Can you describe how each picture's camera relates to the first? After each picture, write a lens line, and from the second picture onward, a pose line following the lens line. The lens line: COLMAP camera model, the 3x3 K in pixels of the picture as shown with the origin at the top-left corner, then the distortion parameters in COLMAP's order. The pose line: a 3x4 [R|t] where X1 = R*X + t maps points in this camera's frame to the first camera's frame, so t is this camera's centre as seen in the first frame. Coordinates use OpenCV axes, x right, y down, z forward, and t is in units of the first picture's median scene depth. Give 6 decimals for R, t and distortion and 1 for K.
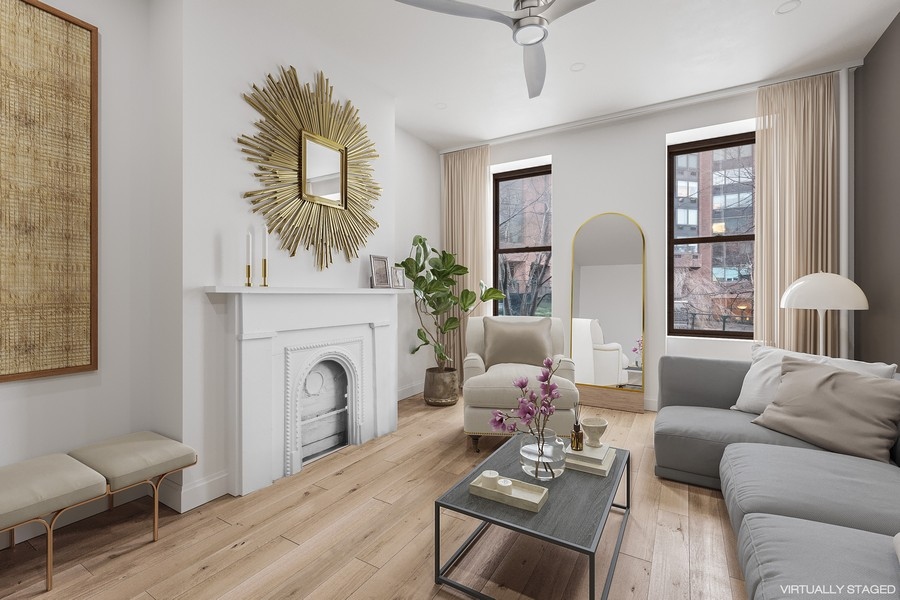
lens RADIAL K [[410.2, 0, 450.0], [0, 410.2, 300.0], [0, 0, 1]] dist [-0.013356, 0.000515]
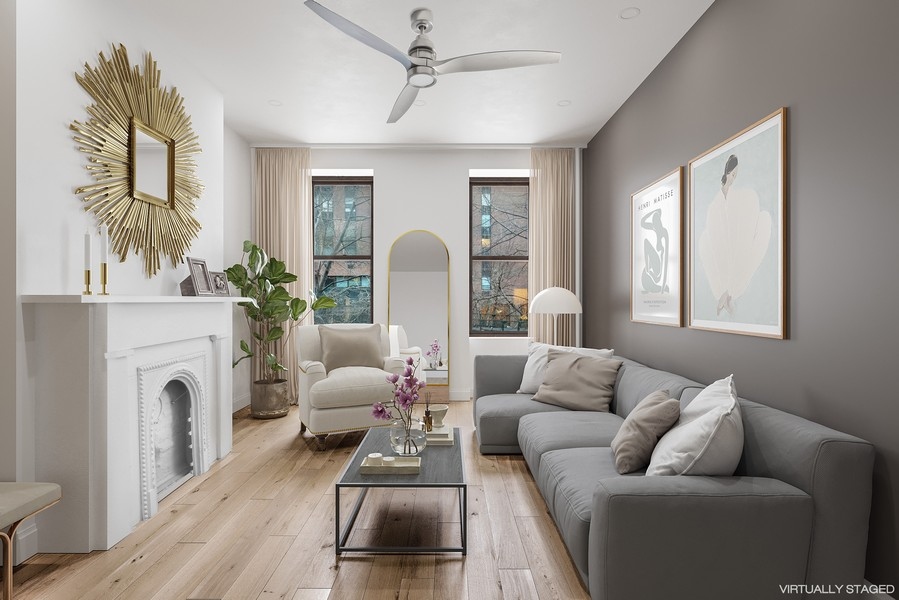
lens RADIAL K [[471.3, 0, 449.5], [0, 471.3, 300.0], [0, 0, 1]] dist [-0.000515, 0.000403]
pose [[0.866024, 0.002295, 0.499996, -0.257051], [0.000764, 0.999982, -0.005912, -0.016474], [-0.500001, 0.005502, 0.866007, -0.203272]]
